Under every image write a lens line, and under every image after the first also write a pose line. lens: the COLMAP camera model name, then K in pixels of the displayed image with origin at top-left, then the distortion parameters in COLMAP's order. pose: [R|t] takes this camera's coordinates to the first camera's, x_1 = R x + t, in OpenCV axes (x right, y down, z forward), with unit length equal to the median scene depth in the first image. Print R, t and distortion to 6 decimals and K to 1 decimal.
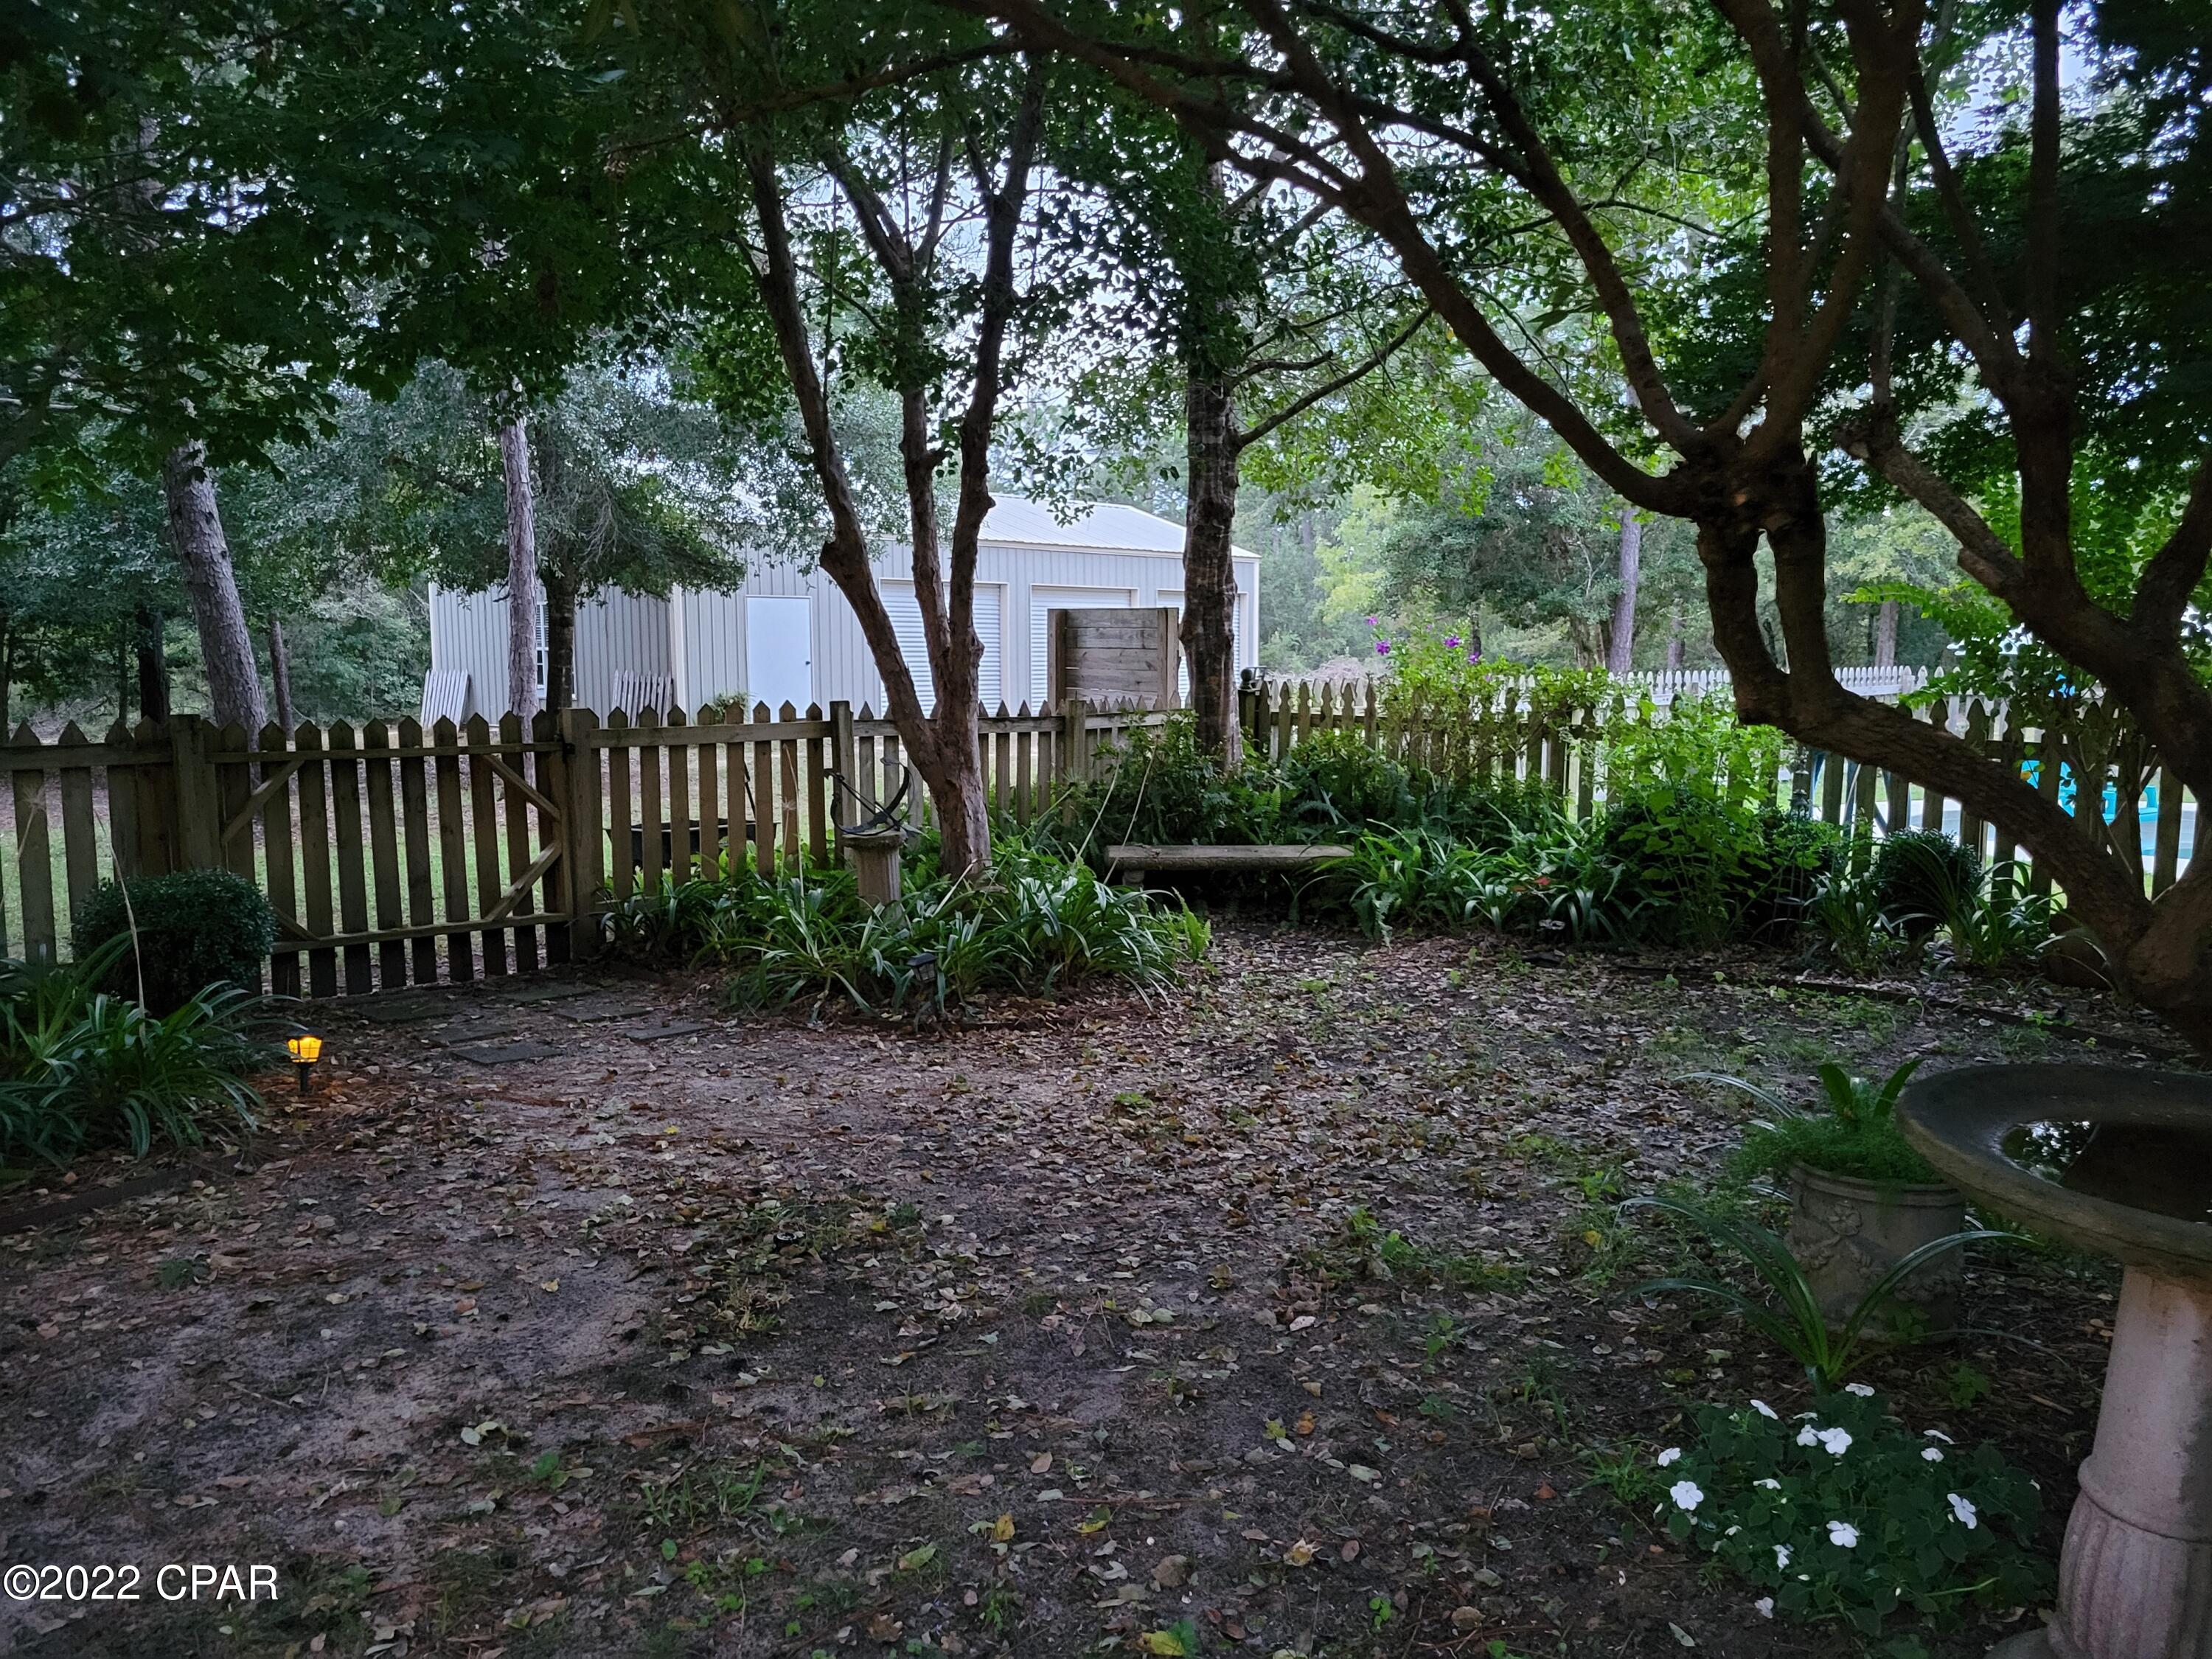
lens RADIAL K [[1649.8, 0, 1106.9], [0, 1649.8, 849.8], [0, 0, 1]] dist [0.049659, -0.033057]
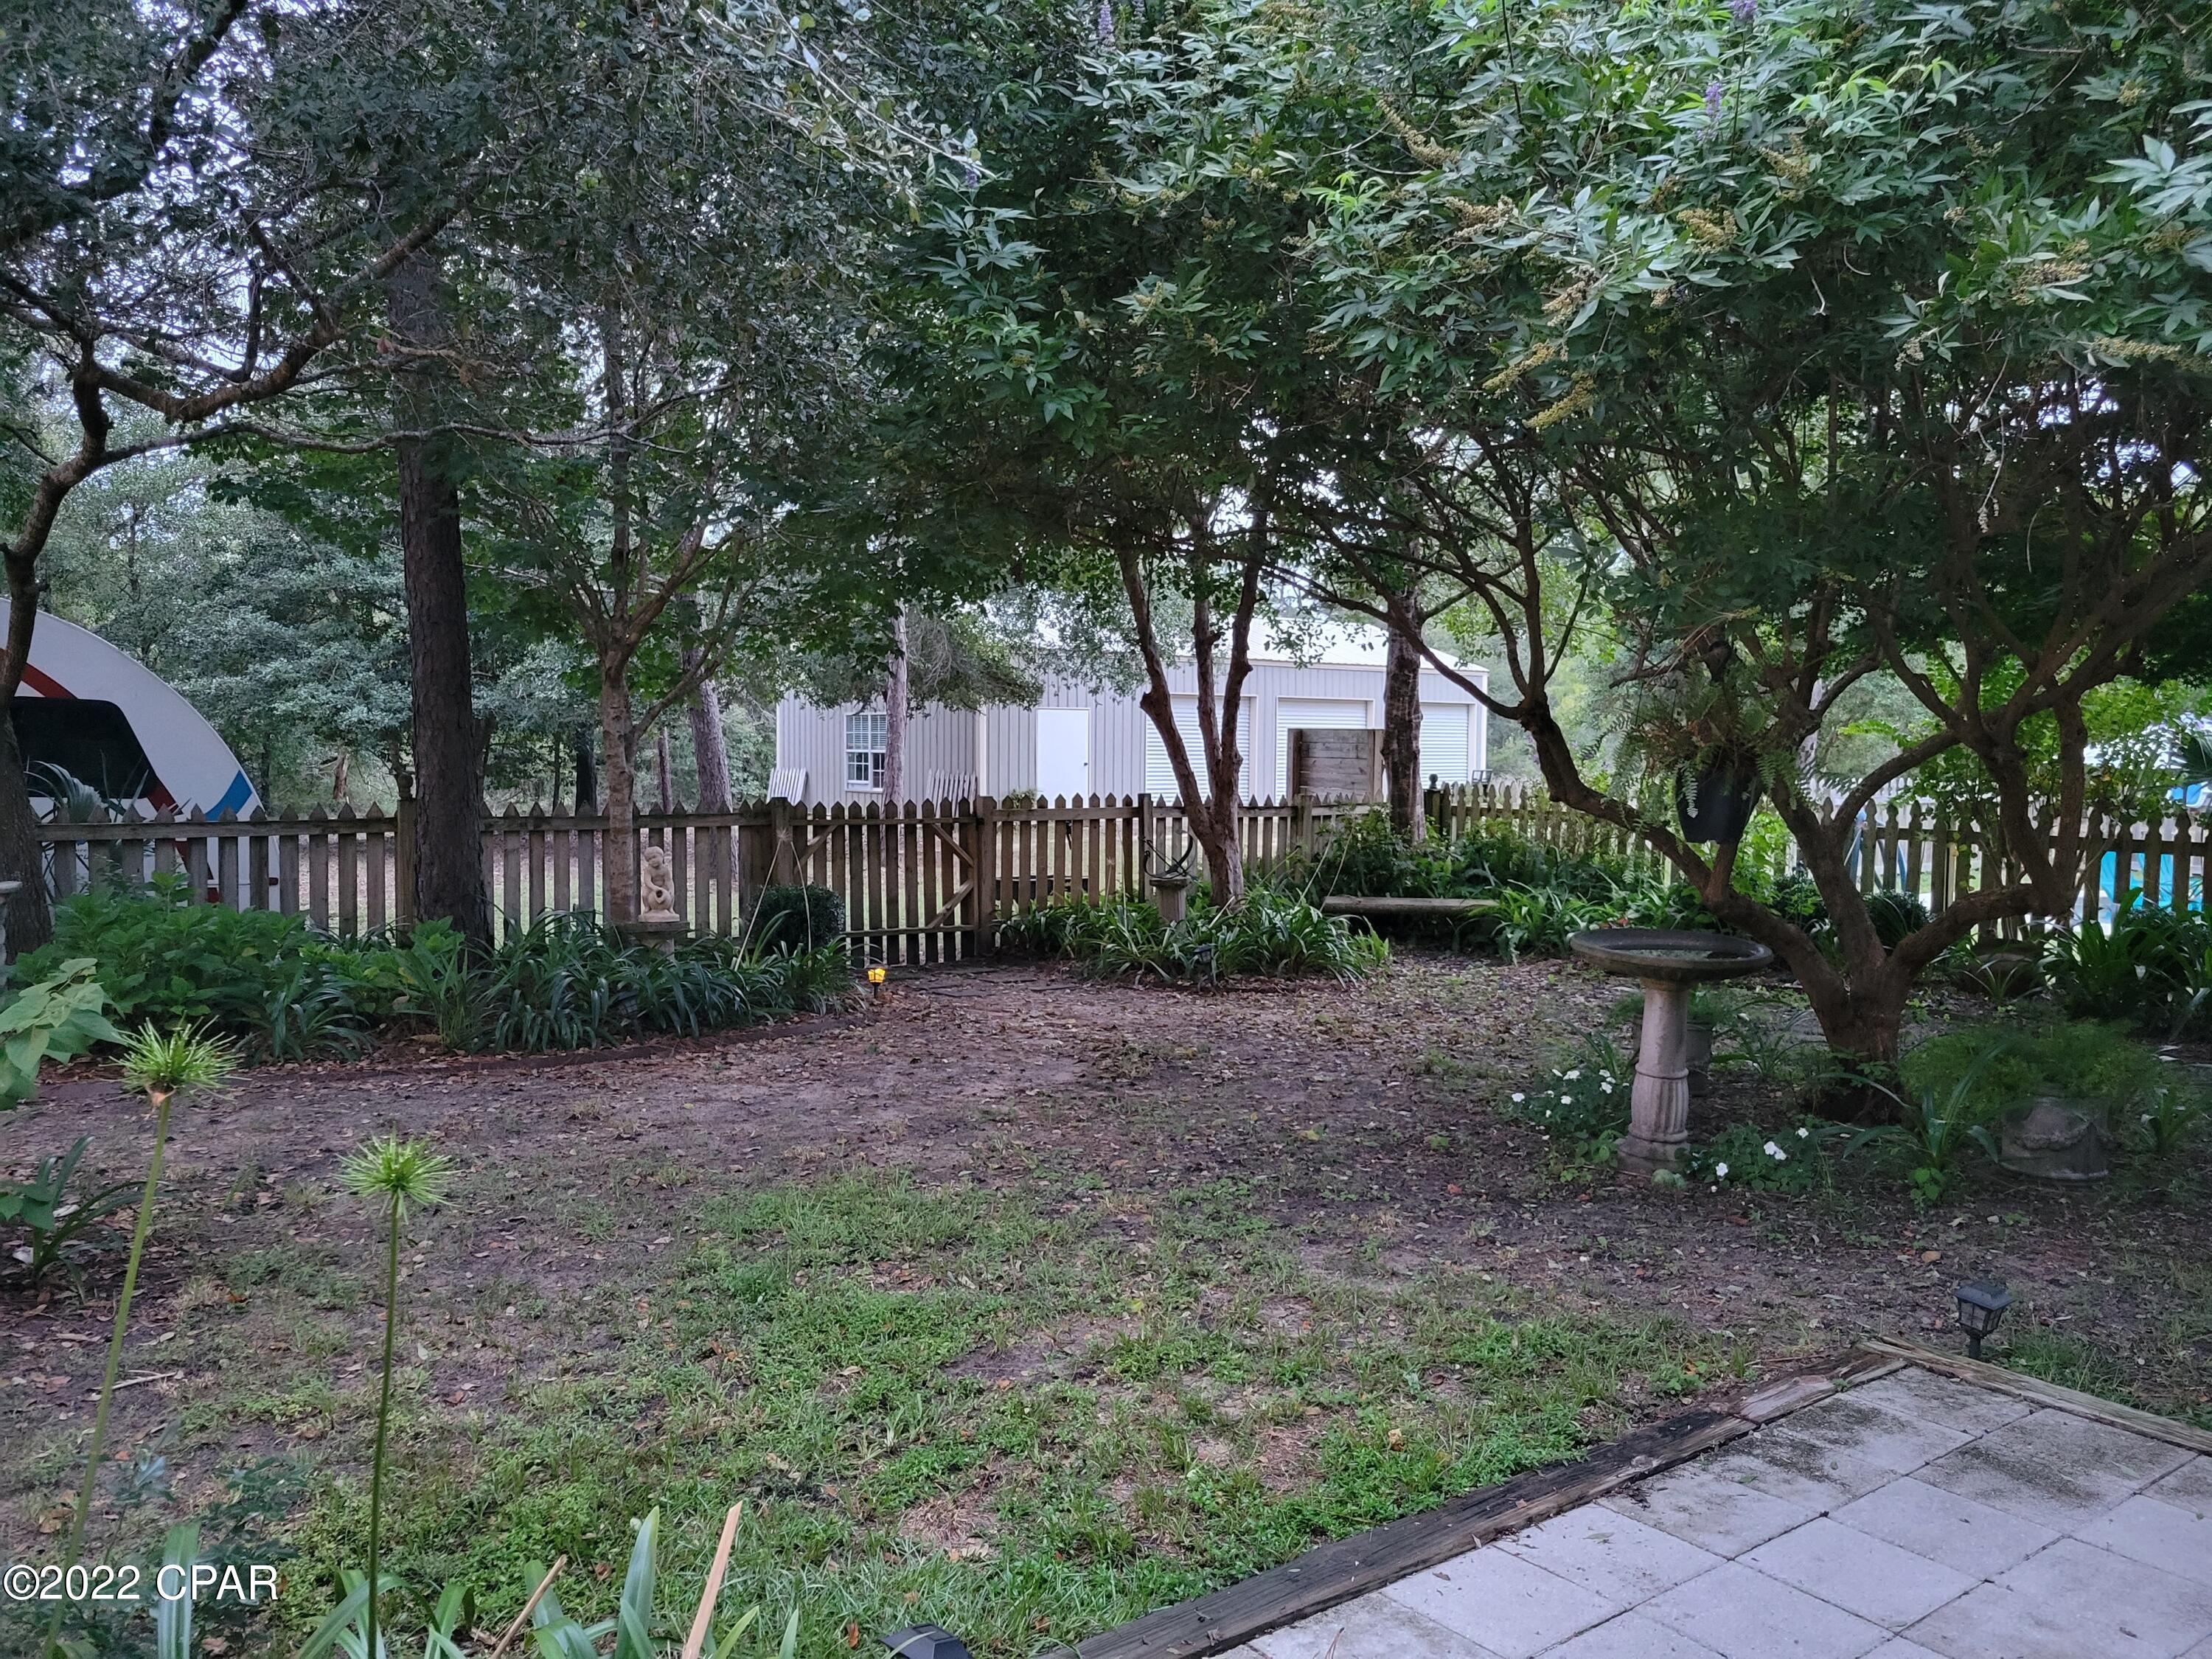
lens RADIAL K [[1649.8, 0, 1106.9], [0, 1649.8, 849.8], [0, 0, 1]] dist [0.049659, -0.033057]
pose [[0.988889, 0.016393, -0.147747, 0.026118], [-0.025215, 0.997996, -0.058039, 0.049060], [0.146500, 0.061120, 0.987321, -0.483431]]
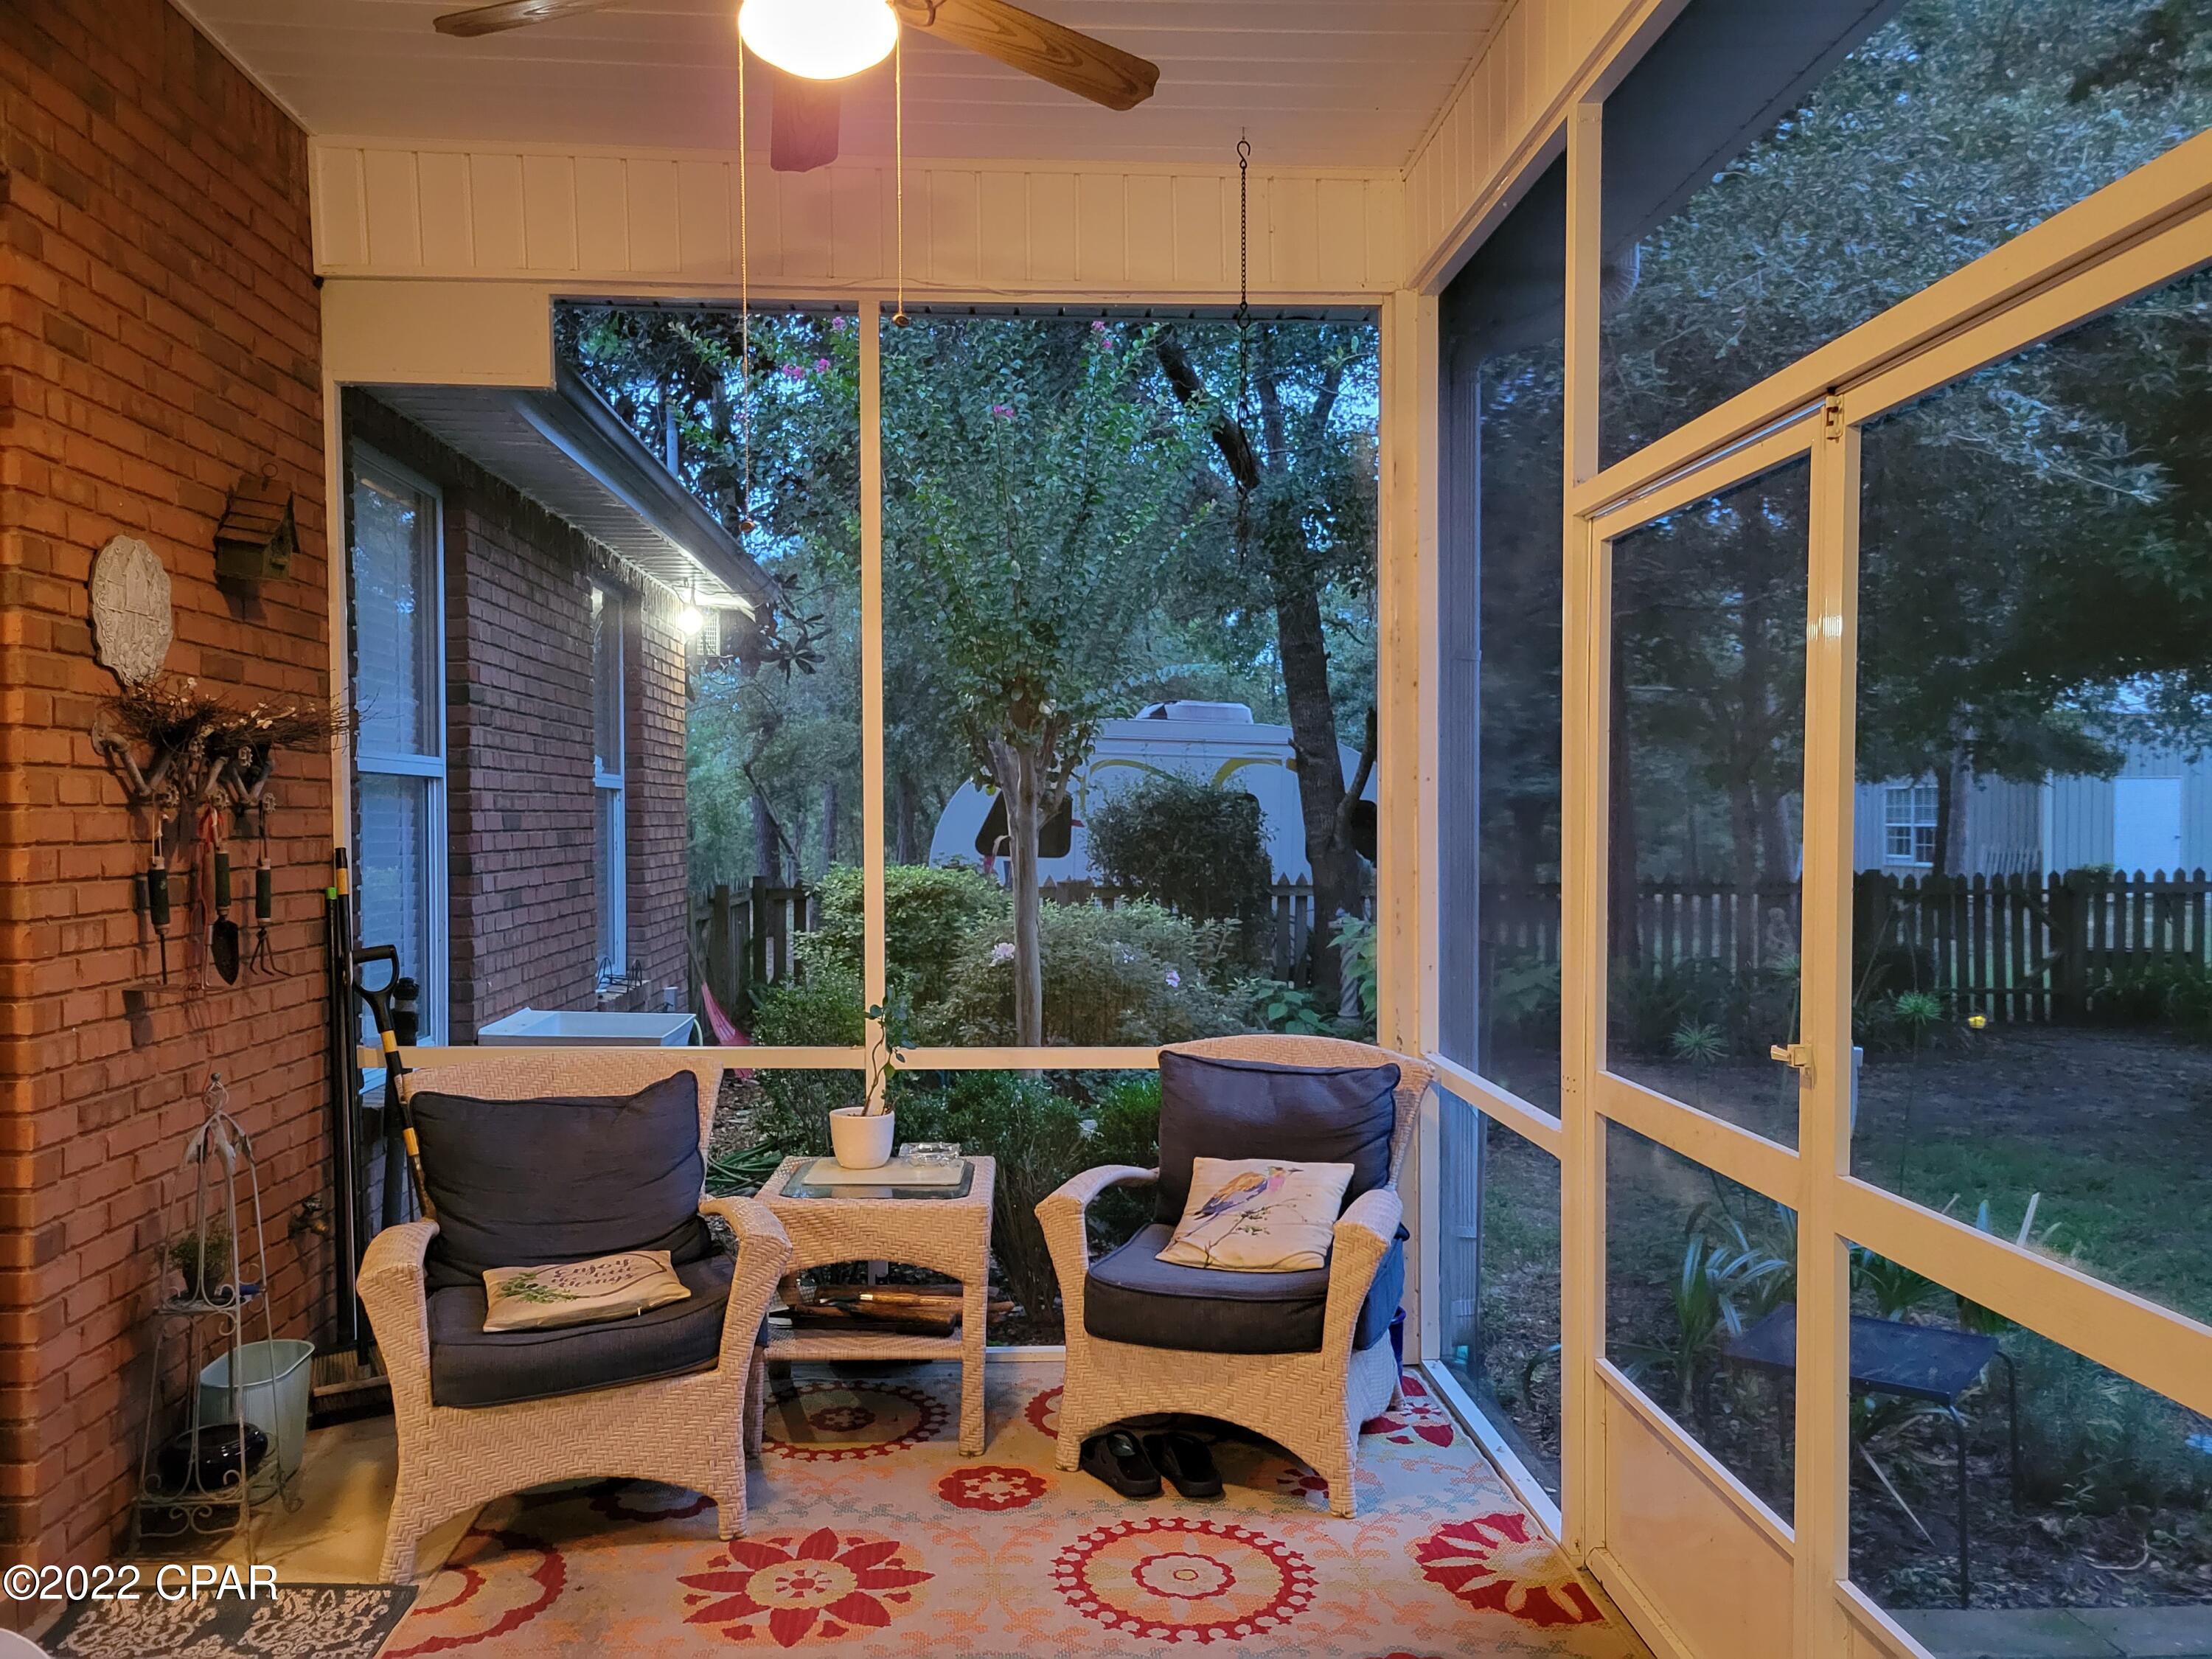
lens RADIAL K [[1649.8, 0, 1106.9], [0, 1649.8, 849.8], [0, 0, 1]] dist [0.049659, -0.033057]
pose [[0.747713, 0.011047, -0.663930, 0.068421], [-0.078025, 0.994397, -0.071325, 0.085624], [0.659422, 0.105134, 0.744385, -0.848912]]
